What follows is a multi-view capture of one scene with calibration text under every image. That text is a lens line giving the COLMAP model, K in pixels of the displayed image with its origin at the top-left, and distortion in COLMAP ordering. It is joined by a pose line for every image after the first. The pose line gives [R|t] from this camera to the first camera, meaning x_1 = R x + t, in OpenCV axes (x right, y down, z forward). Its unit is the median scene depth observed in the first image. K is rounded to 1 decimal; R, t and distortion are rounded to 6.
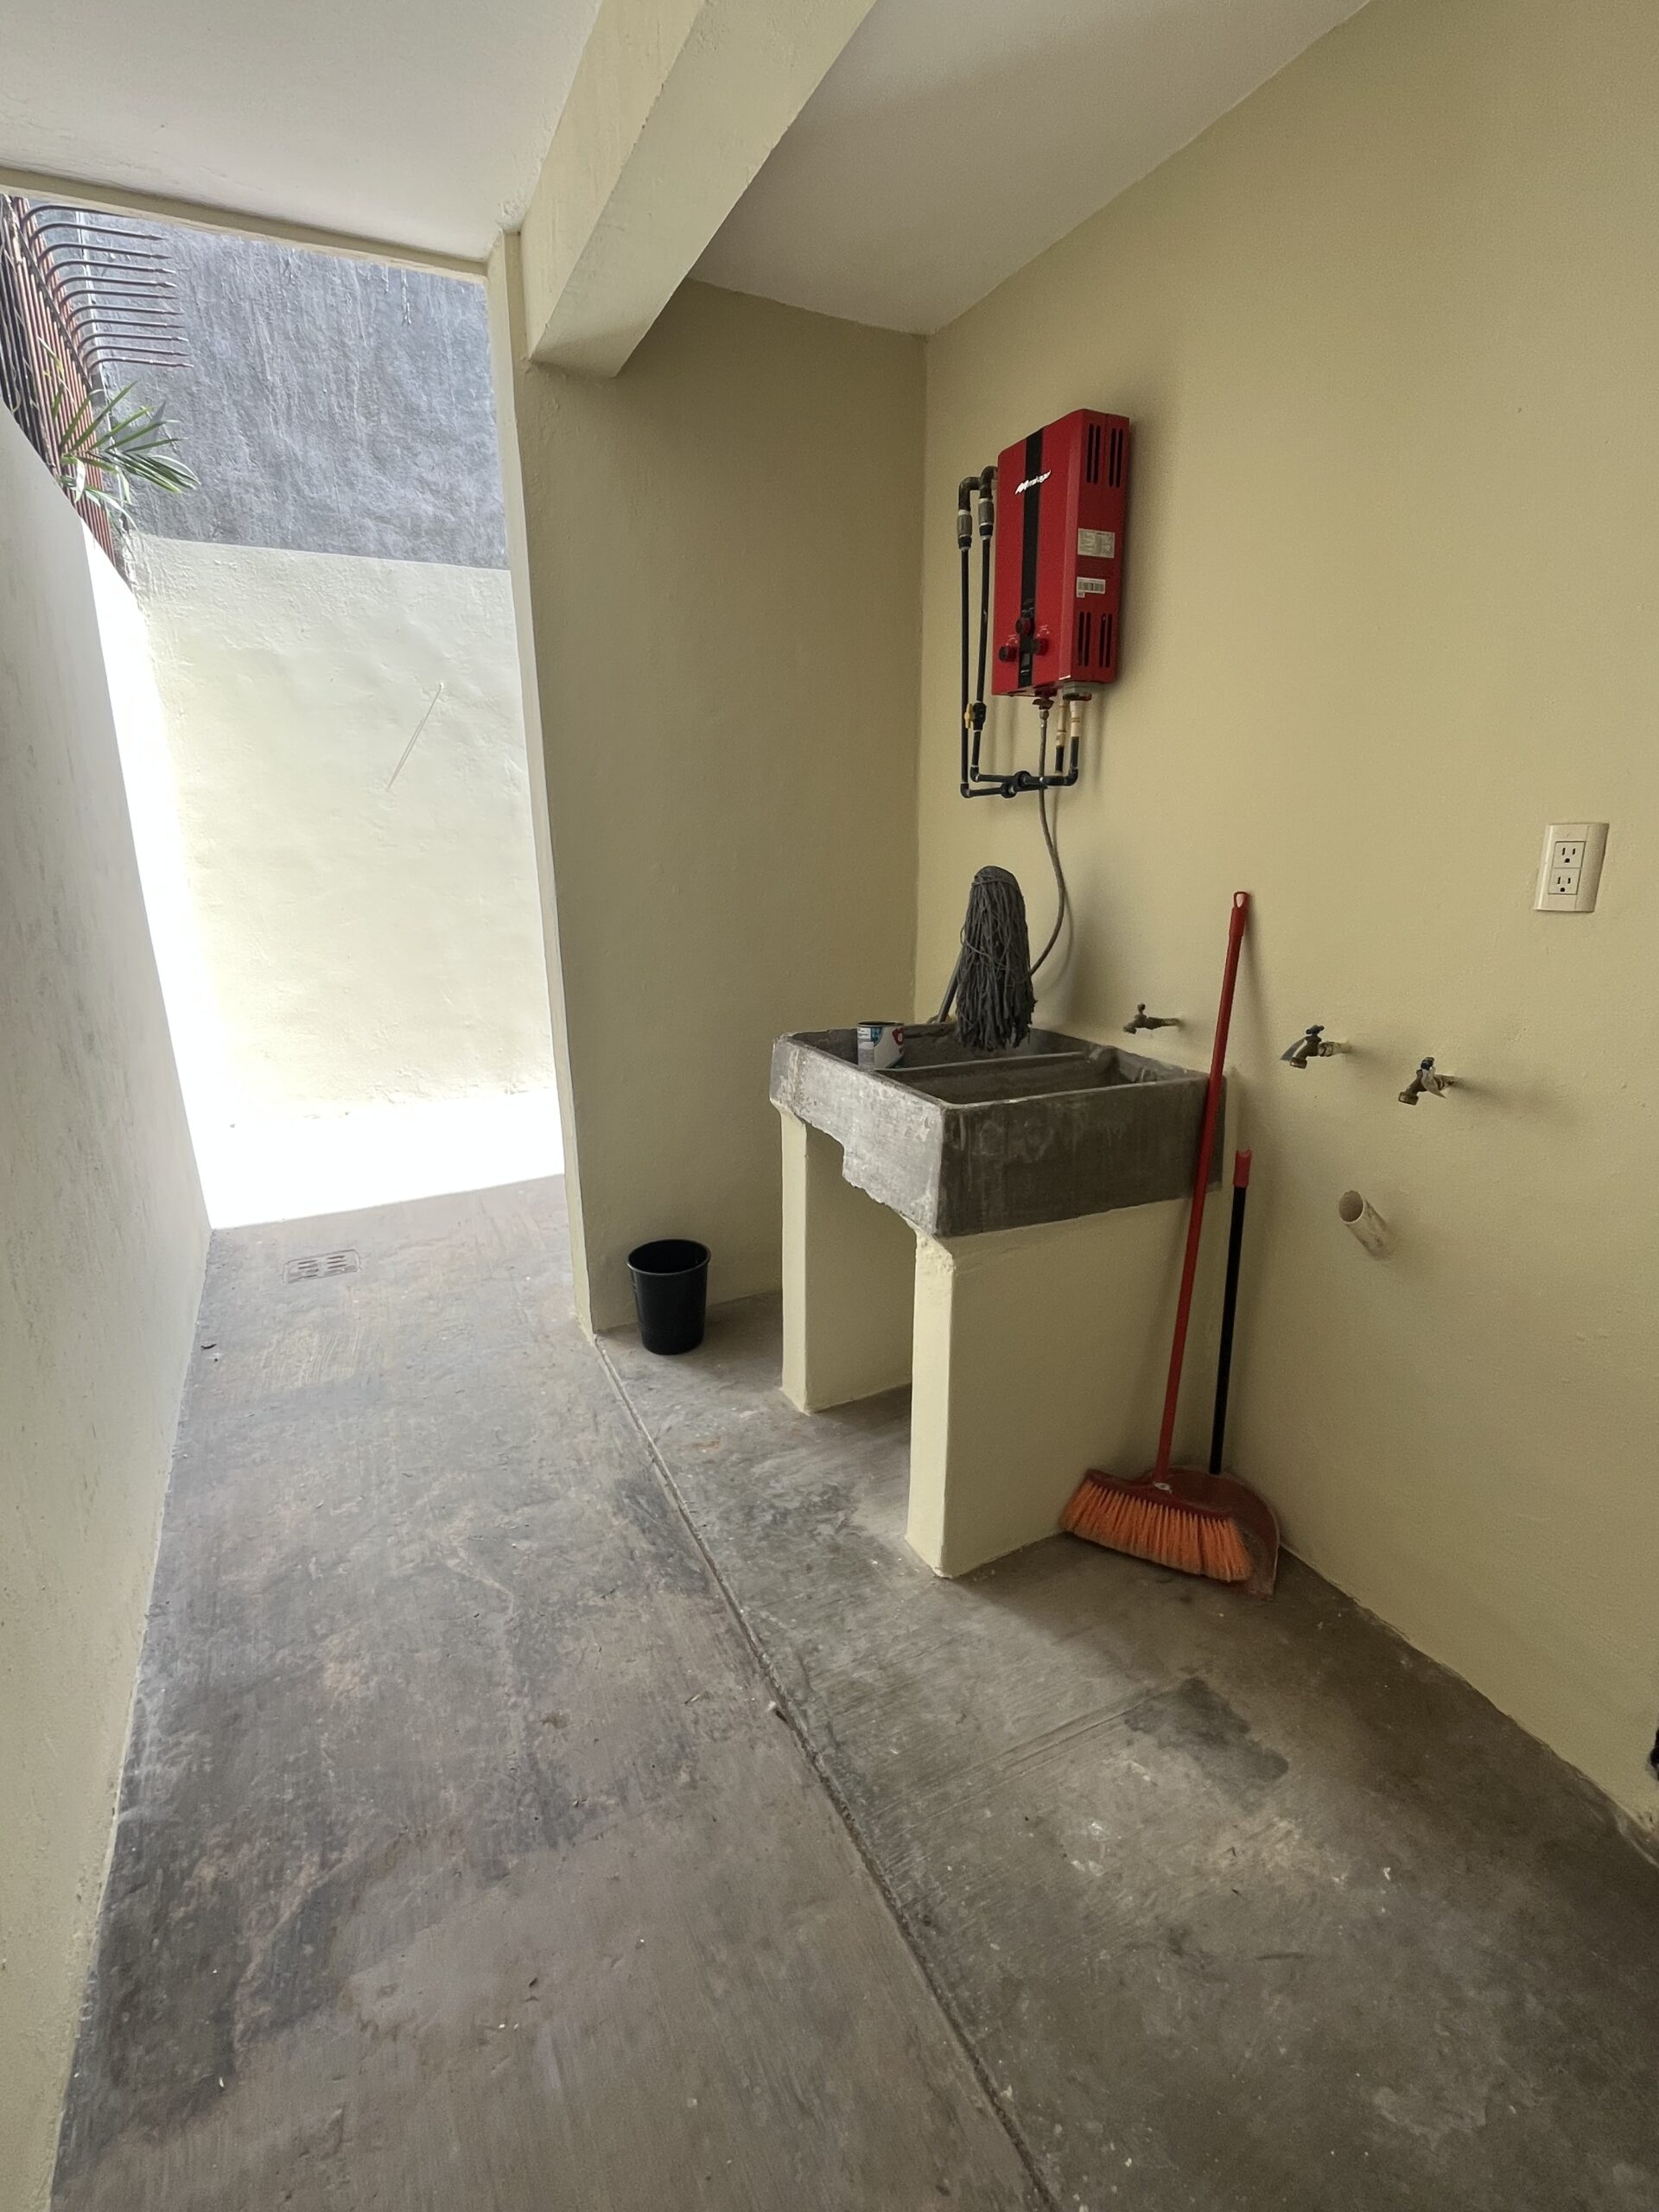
lens RADIAL K [[1019.2, 0, 831.3], [0, 1019.2, 1106.5], [0, 0, 1]] dist [0.001437, -0.000712]
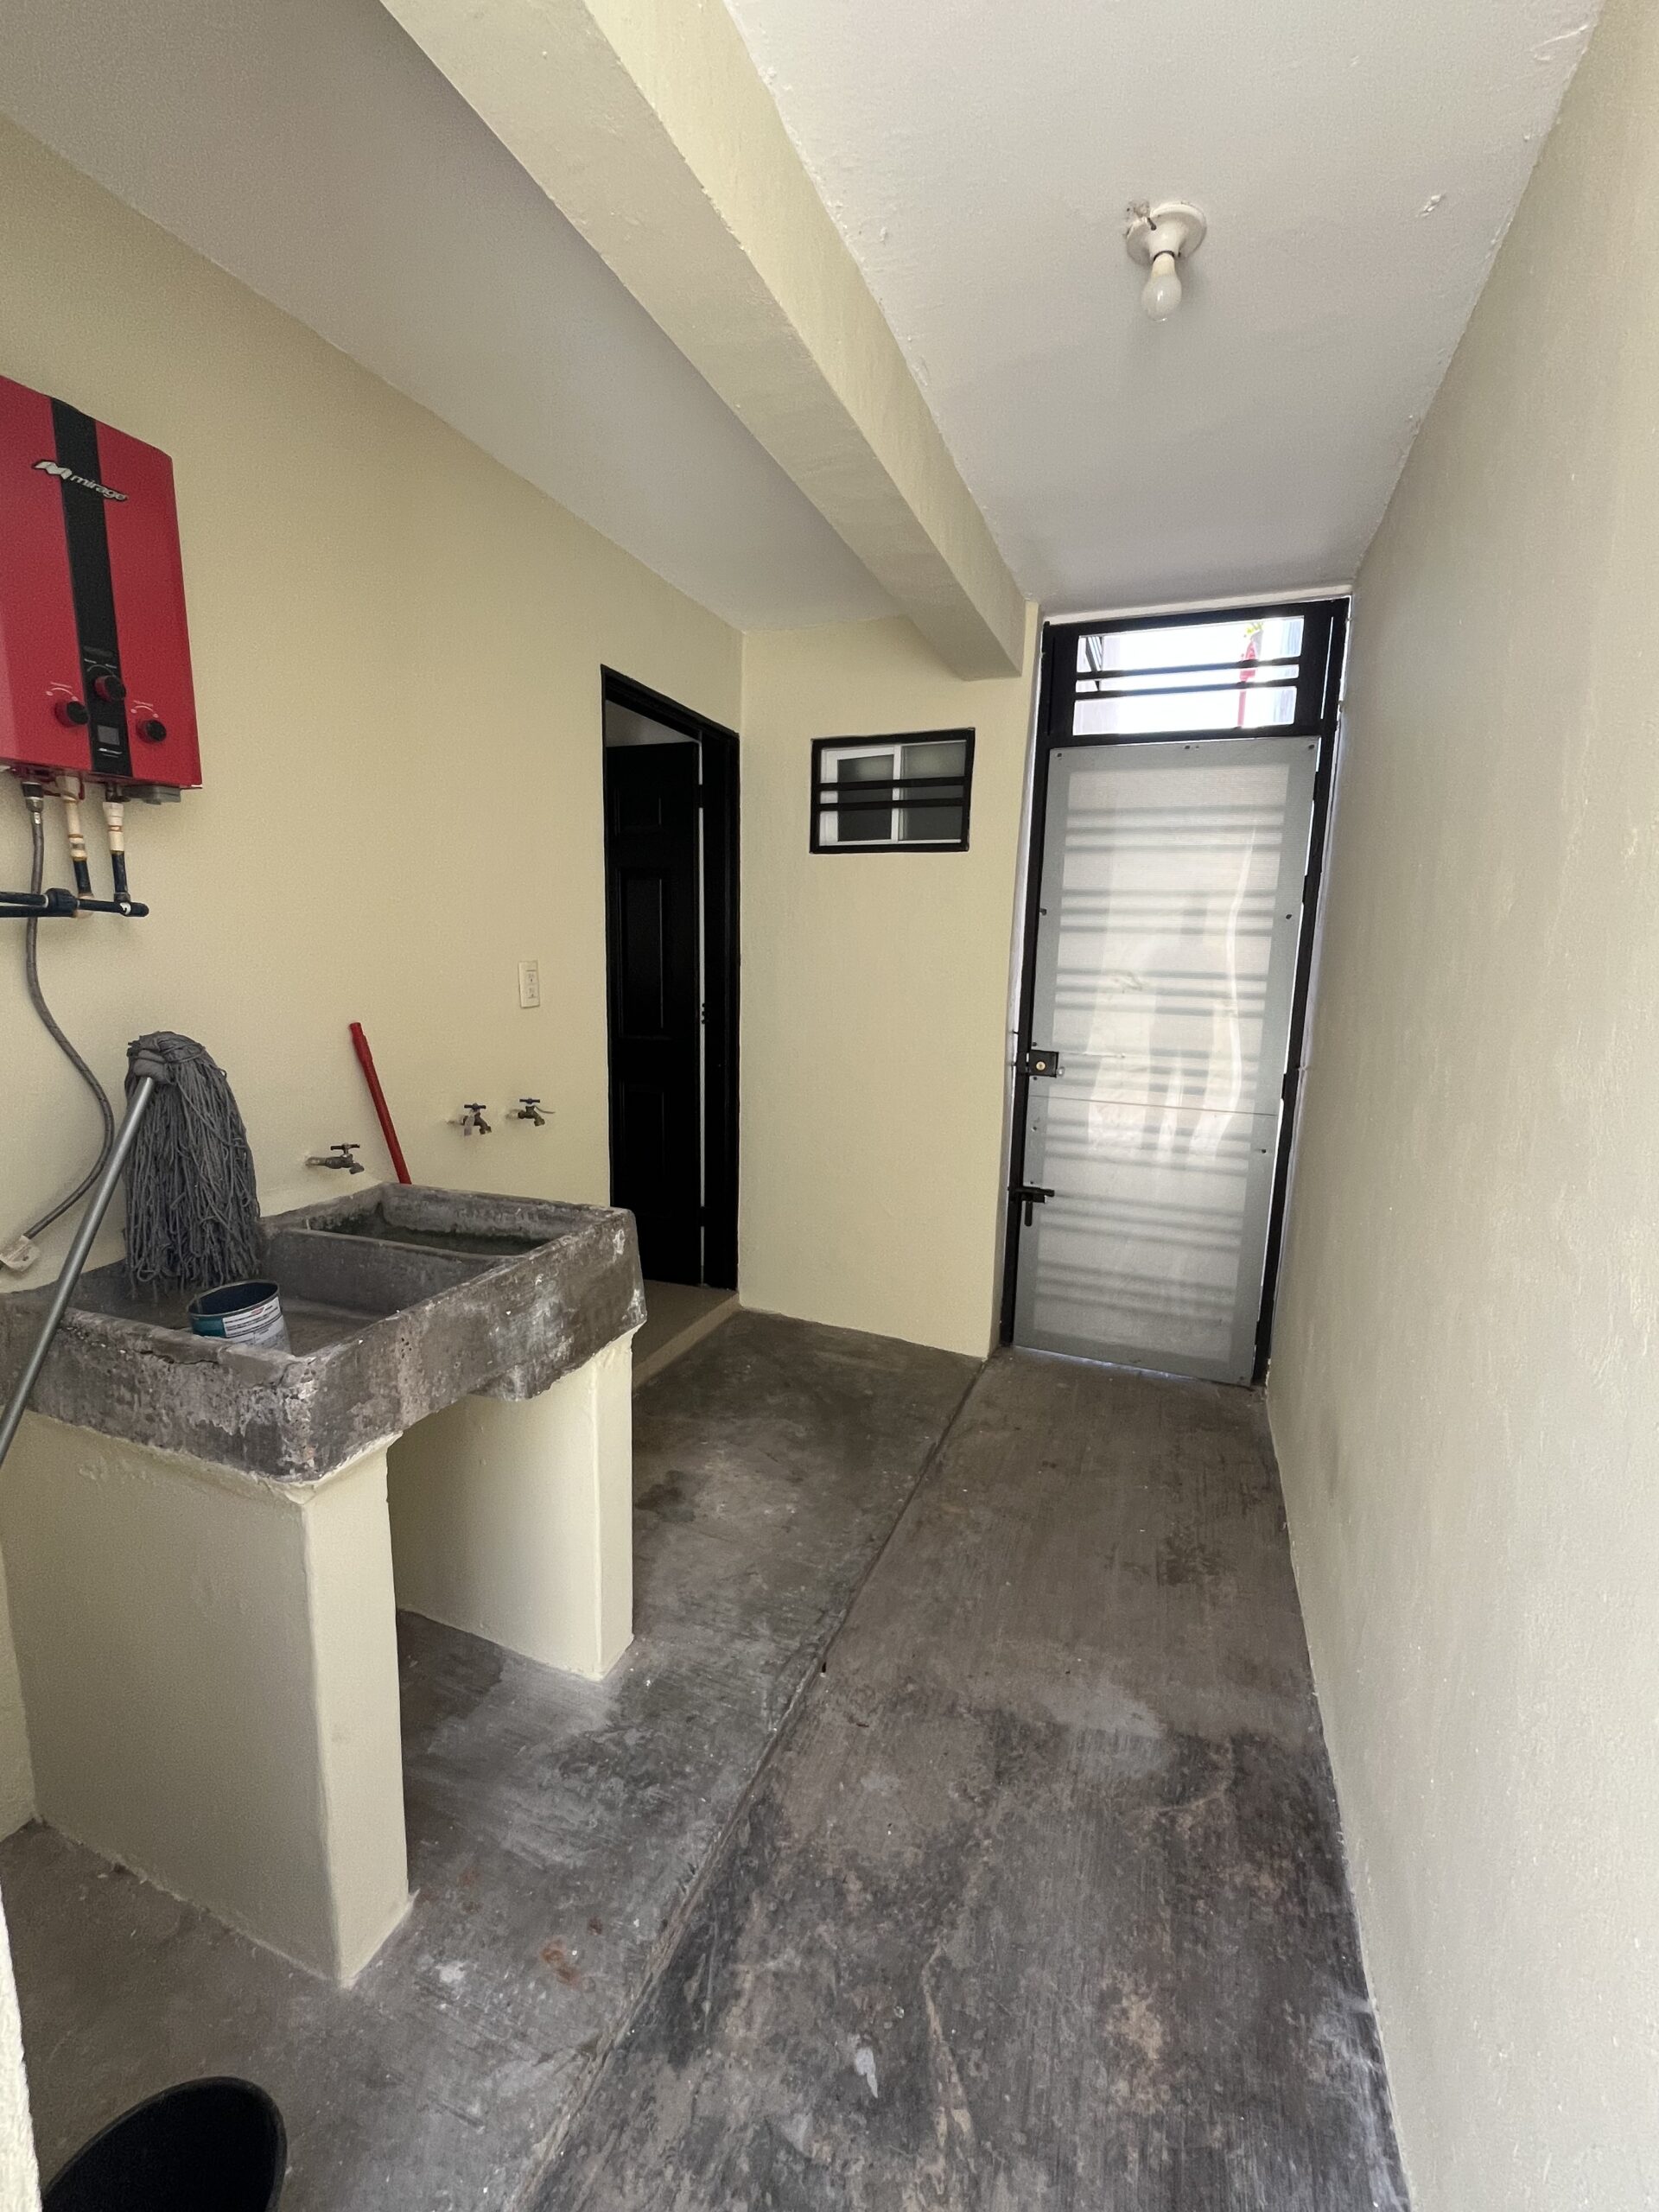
lens RADIAL K [[911.7, 0, 835.2], [0, 911.7, 1102.6], [0, 0, 1]] dist [-0.001699, -0.000030]
pose [[-0.671245, -0.136082, 0.728637, -0.696868], [0.181591, 0.922858, 0.339643, -0.376824], [-0.718648, 0.360297, -0.594753, 1.255931]]
